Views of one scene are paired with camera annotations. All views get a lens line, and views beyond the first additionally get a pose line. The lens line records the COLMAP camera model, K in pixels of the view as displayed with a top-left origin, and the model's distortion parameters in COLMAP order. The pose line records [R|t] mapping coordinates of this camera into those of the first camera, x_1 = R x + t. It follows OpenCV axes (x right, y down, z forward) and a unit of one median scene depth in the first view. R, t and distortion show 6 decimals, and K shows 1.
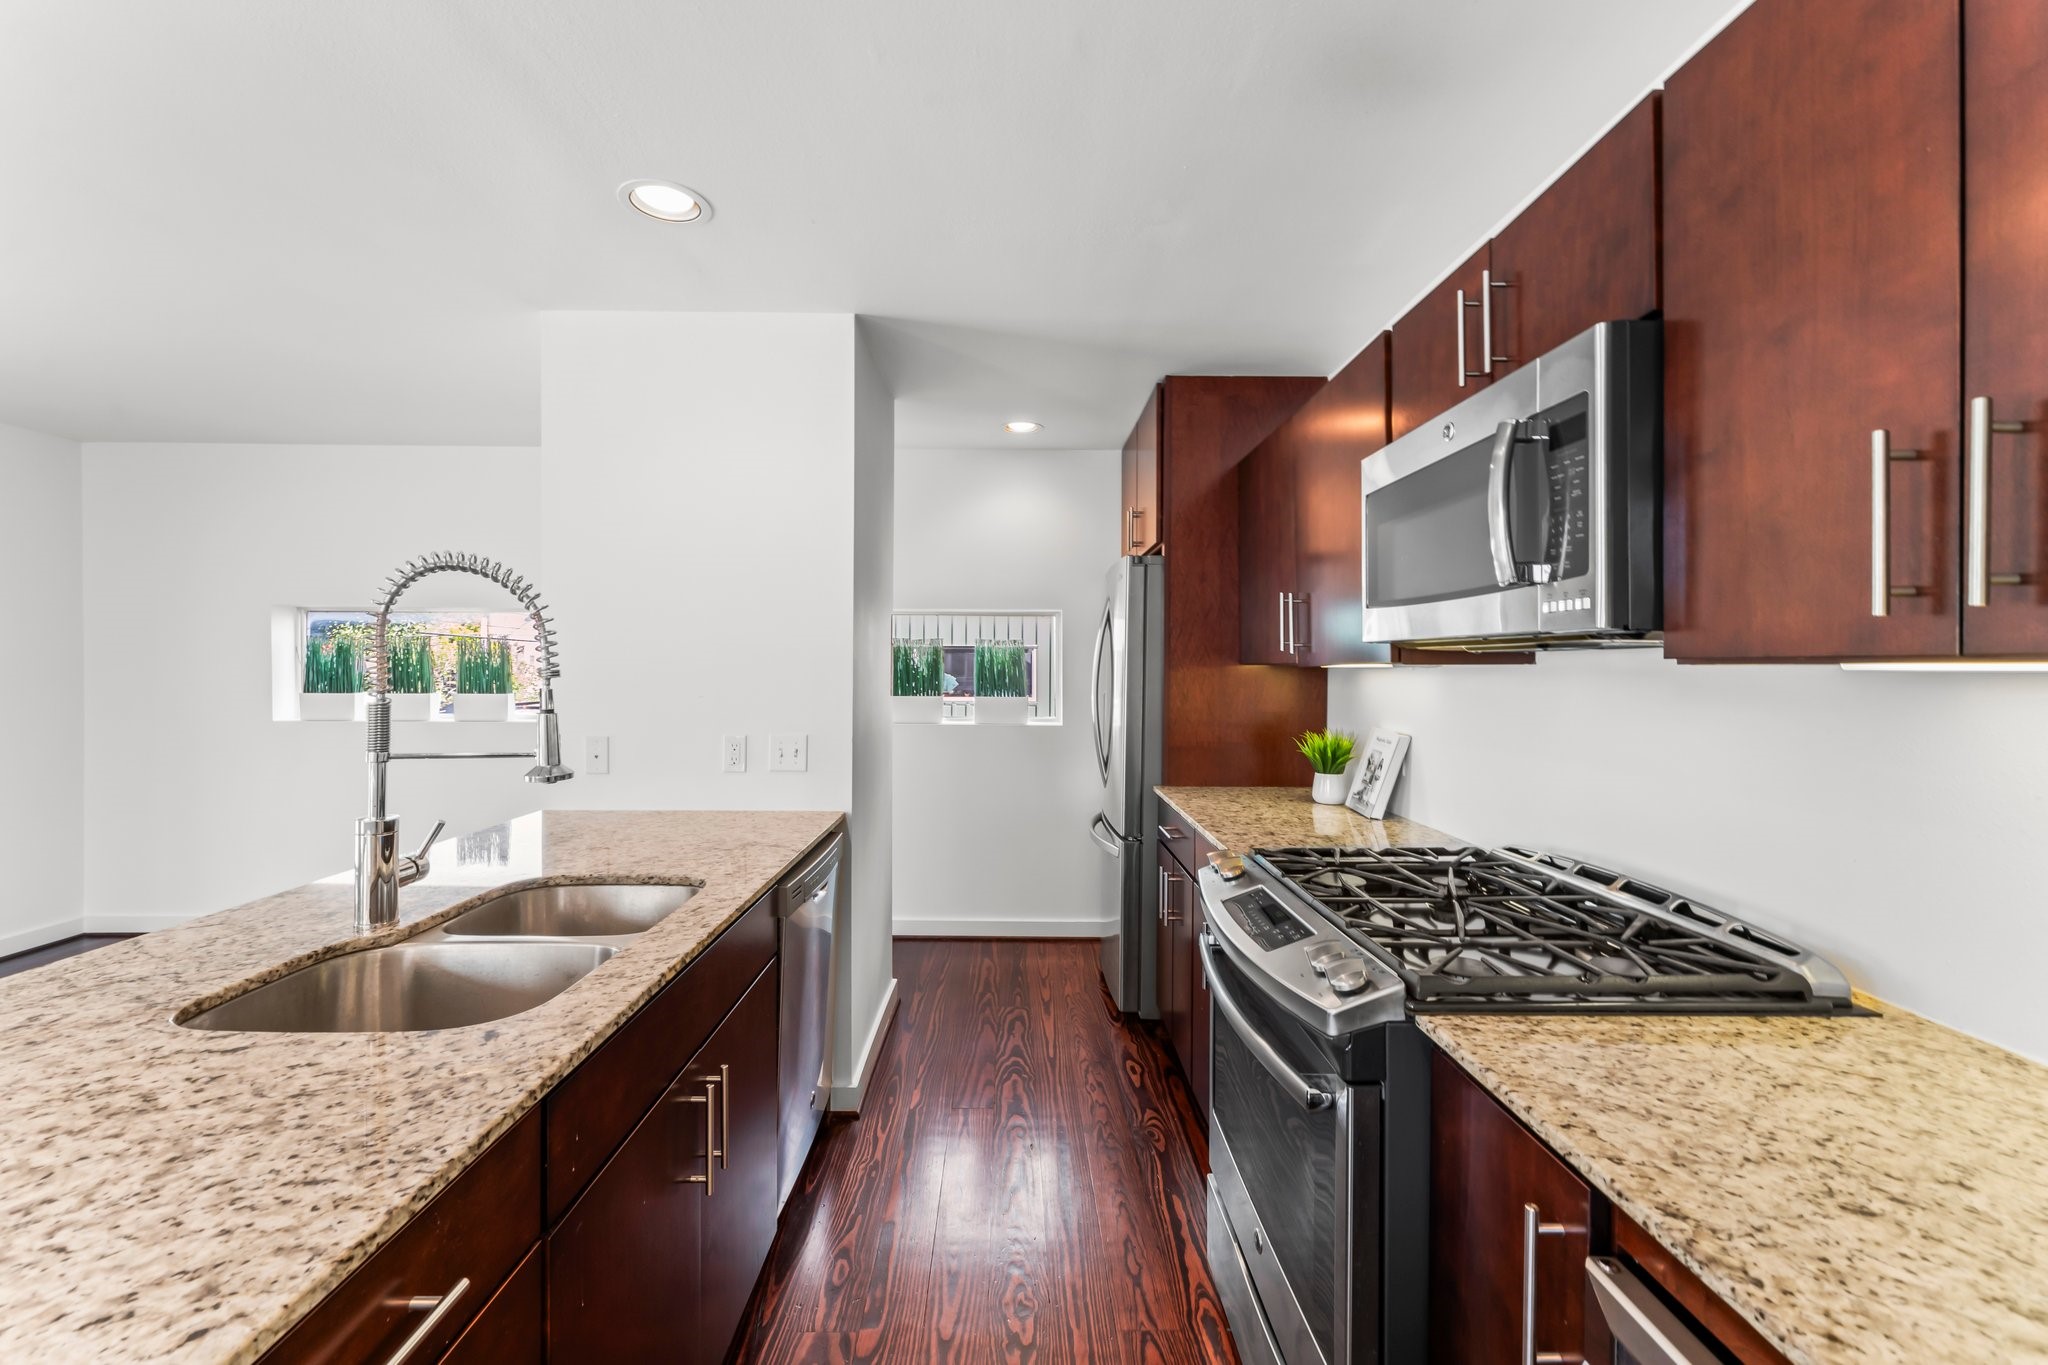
lens RADIAL K [[826.9, 0, 1024.0], [0, 826.9, 682.5], [0, 0, 1]] dist [0.002545, 0.000210]
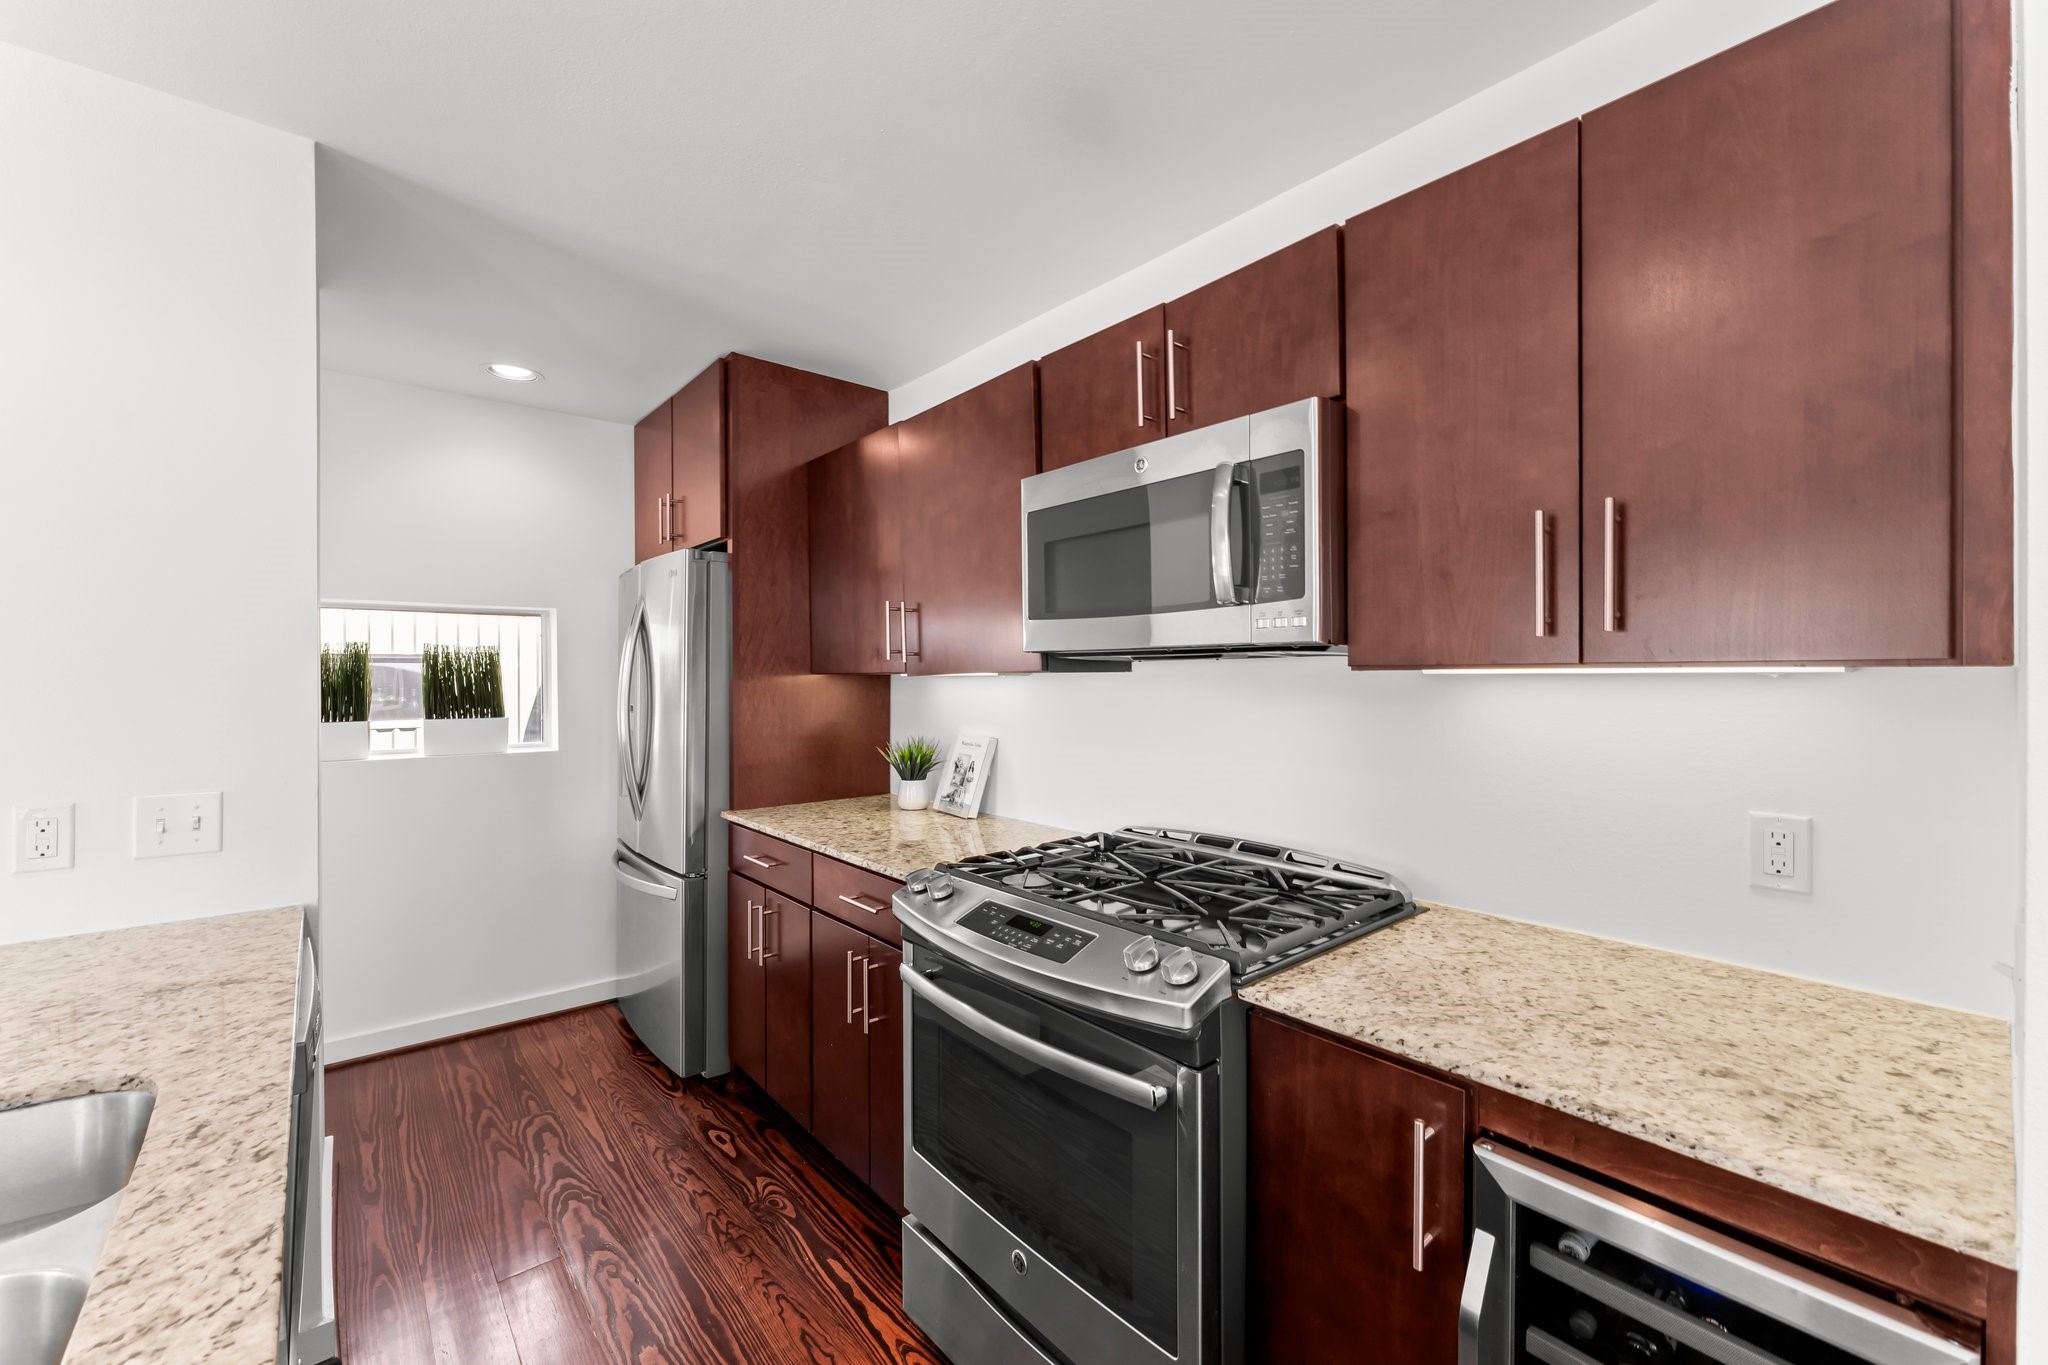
lens RADIAL K [[820.8, 0, 1019.5], [0, 820.8, 688.9], [0, 0, 1]] dist [0.001482, 0.000225]
pose [[0.772223, -0.018212, 0.635090, -0.260696], [0.020844, 0.999777, 0.003325, -0.004812], [-0.635009, 0.010670, 0.772431, 0.198208]]
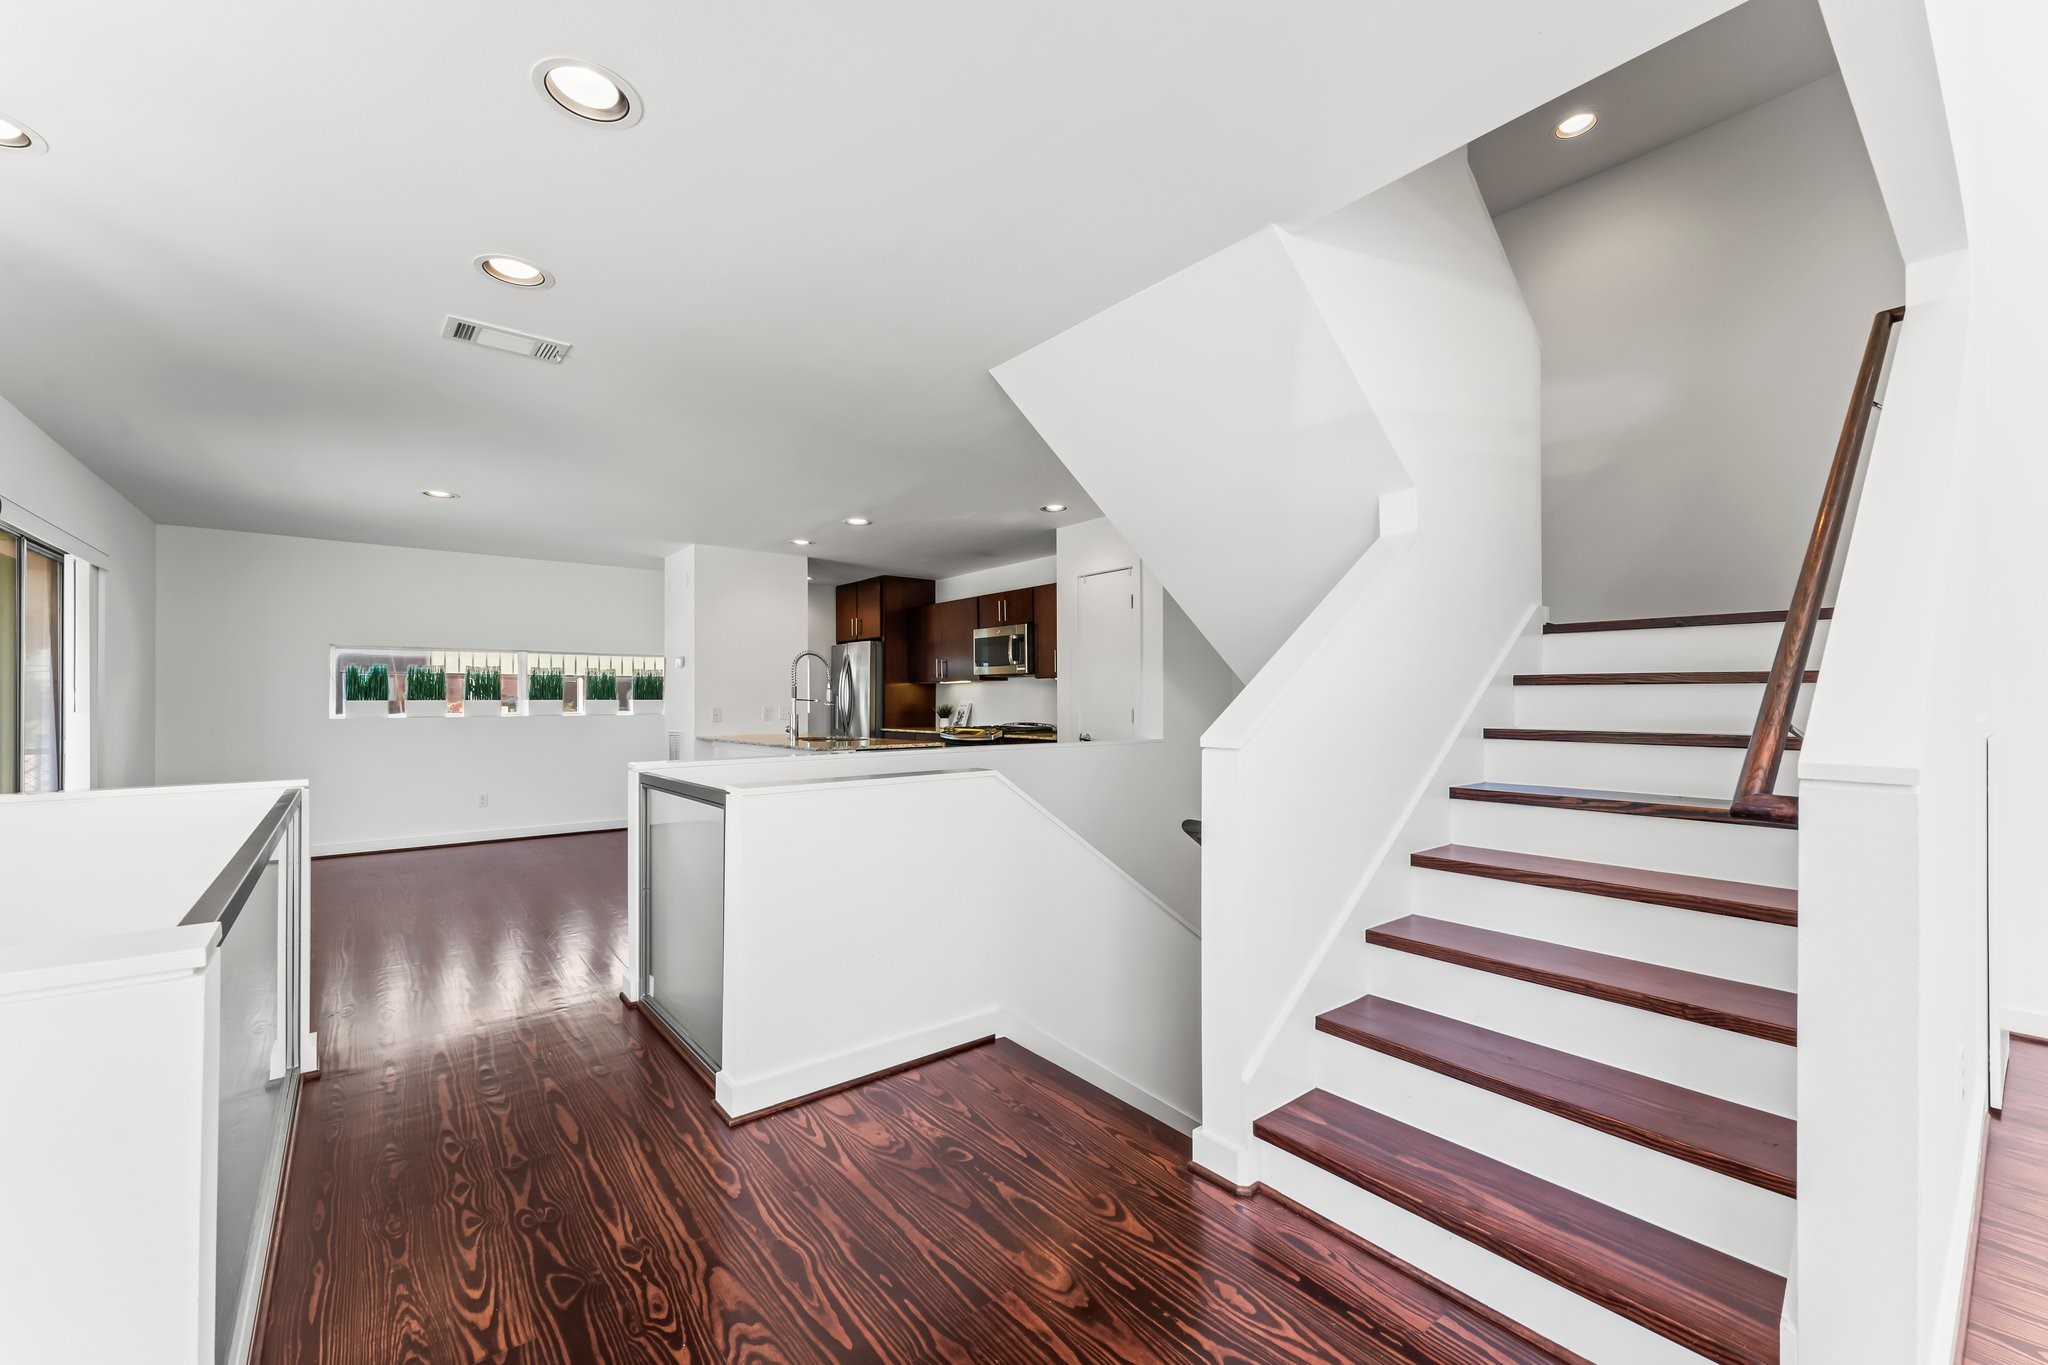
lens RADIAL K [[820.8, 0, 1019.5], [0, 820.8, 688.9], [0, 0, 1]] dist [0.001482, 0.000225]
pose [[0.792468, -0.003716, 0.609903, -1.843403], [0.019556, 0.999622, -0.019319, 0.101635], [-0.609600, 0.027237, 0.792241, -2.283433]]
